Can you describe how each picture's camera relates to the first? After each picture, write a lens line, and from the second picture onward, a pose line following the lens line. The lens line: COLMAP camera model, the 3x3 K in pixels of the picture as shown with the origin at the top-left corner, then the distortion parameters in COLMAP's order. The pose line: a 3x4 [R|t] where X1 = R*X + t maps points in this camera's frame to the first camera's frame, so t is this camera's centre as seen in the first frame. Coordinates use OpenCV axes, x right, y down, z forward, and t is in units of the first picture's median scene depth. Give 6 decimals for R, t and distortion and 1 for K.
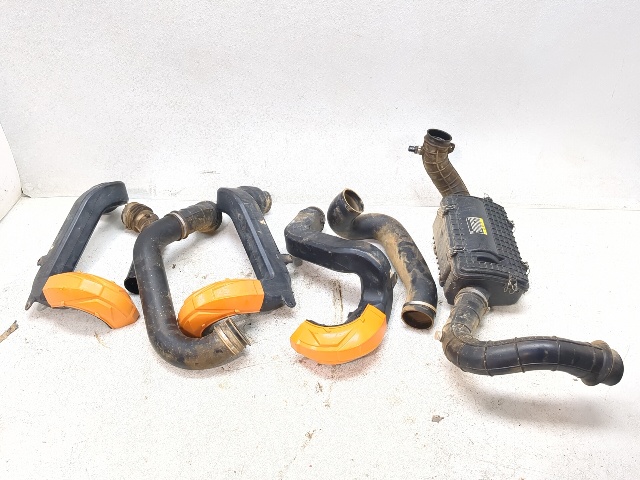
lens RADIAL K [[581.6, 0, 320.0], [0, 581.6, 240.0], [0, 0, 1]] dist [0.068686, -0.148865]
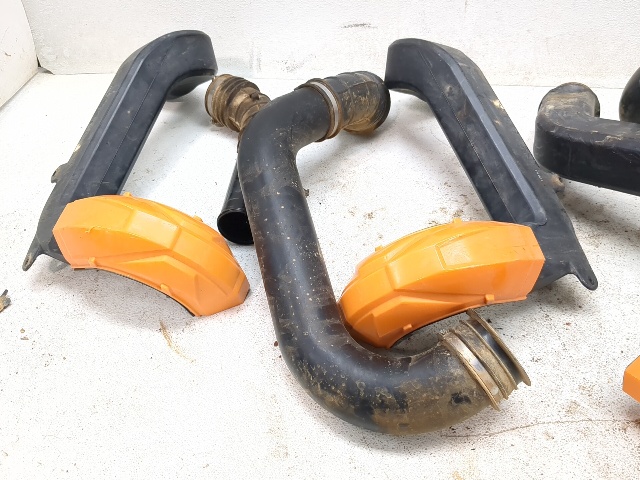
lens RADIAL K [[581.6, 0, 320.0], [0, 581.6, 240.0], [0, 0, 1]] dist [0.068686, -0.148865]
pose [[0.995634, 0.033920, -0.086962, -0.213266], [-0.025531, 0.995071, 0.095826, 0.040931], [0.089784, -0.093188, 0.991592, 0.539685]]
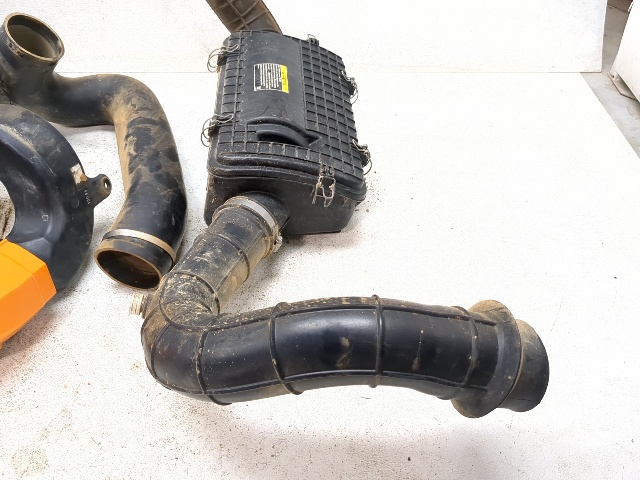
lens RADIAL K [[581.6, 0, 320.0], [0, 581.6, 240.0], [0, 0, 1]] dist [0.068686, -0.148865]
pose [[0.994375, -0.038241, 0.098776, 0.262043], [0.029955, 0.996011, 0.084047, 0.075302], [-0.101596, -0.080615, 0.991554, 0.502073]]
